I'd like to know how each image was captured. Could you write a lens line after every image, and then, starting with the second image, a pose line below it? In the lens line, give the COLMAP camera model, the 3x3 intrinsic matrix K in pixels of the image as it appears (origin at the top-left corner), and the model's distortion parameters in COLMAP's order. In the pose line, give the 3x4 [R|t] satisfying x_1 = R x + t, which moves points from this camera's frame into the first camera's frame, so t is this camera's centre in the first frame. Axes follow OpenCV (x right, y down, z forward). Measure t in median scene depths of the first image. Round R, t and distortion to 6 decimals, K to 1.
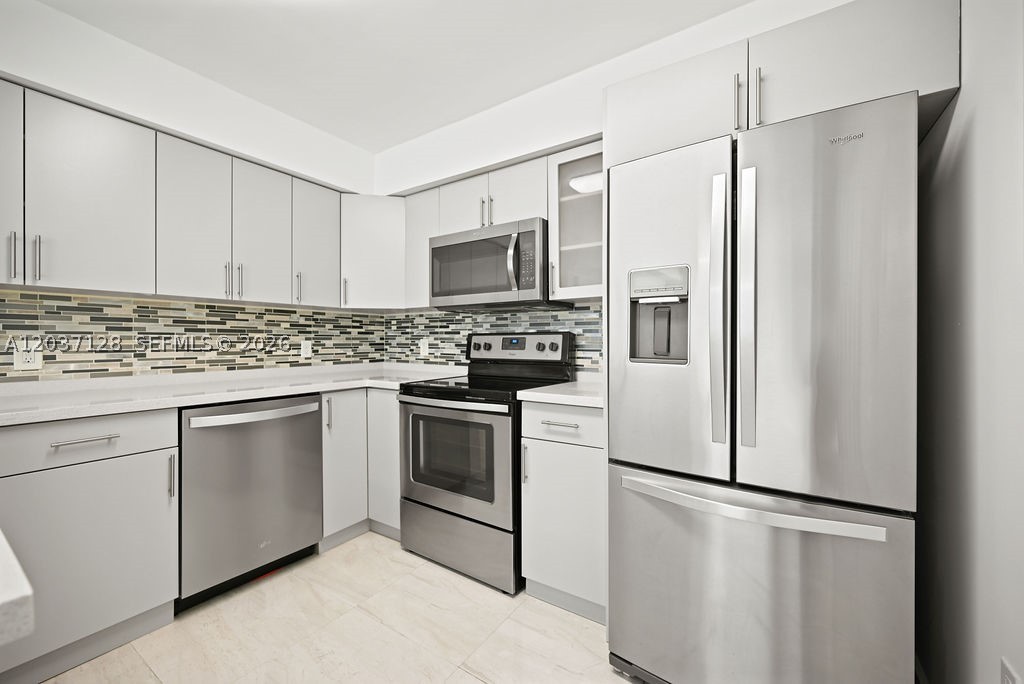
lens RADIAL K [[406.3, 0, 512.6], [0, 406.3, 339.1], [0, 0, 1]] dist [-0.004100, 0.000862]
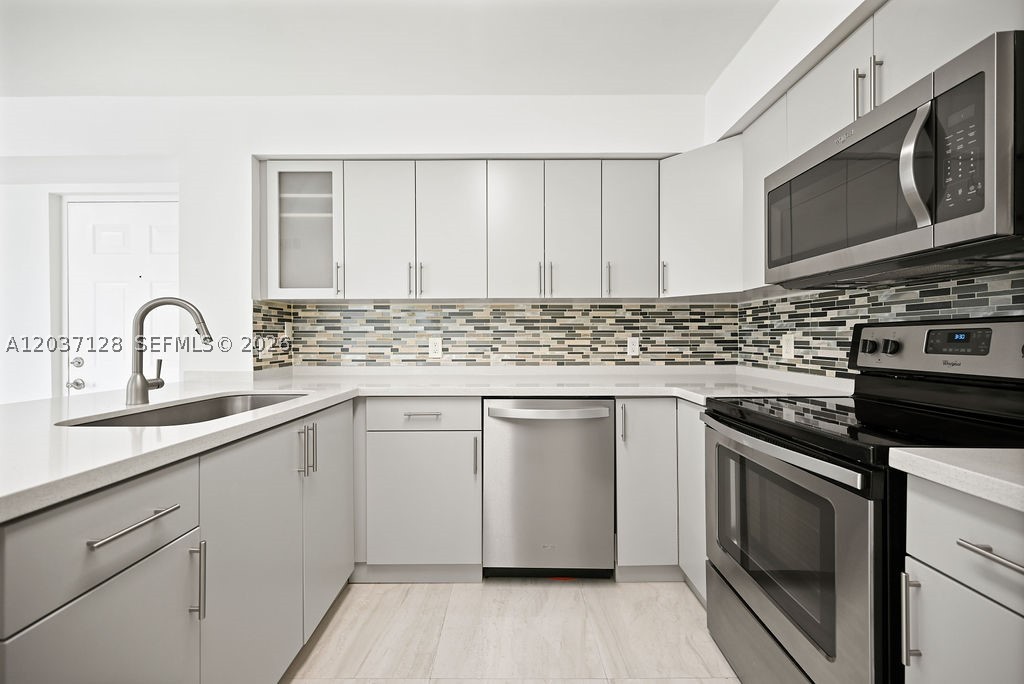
lens RADIAL K [[406.3, 0, 511.3], [0, 406.3, 339.6], [0, 0, 1]] dist [-0.004100, 0.000862]
pose [[0.551521, 0.000733, -0.834161, 0.121072], [0.004997, 0.999979, 0.004183, 0.004580], [0.834146, -0.006475, 0.551505, 0.325485]]
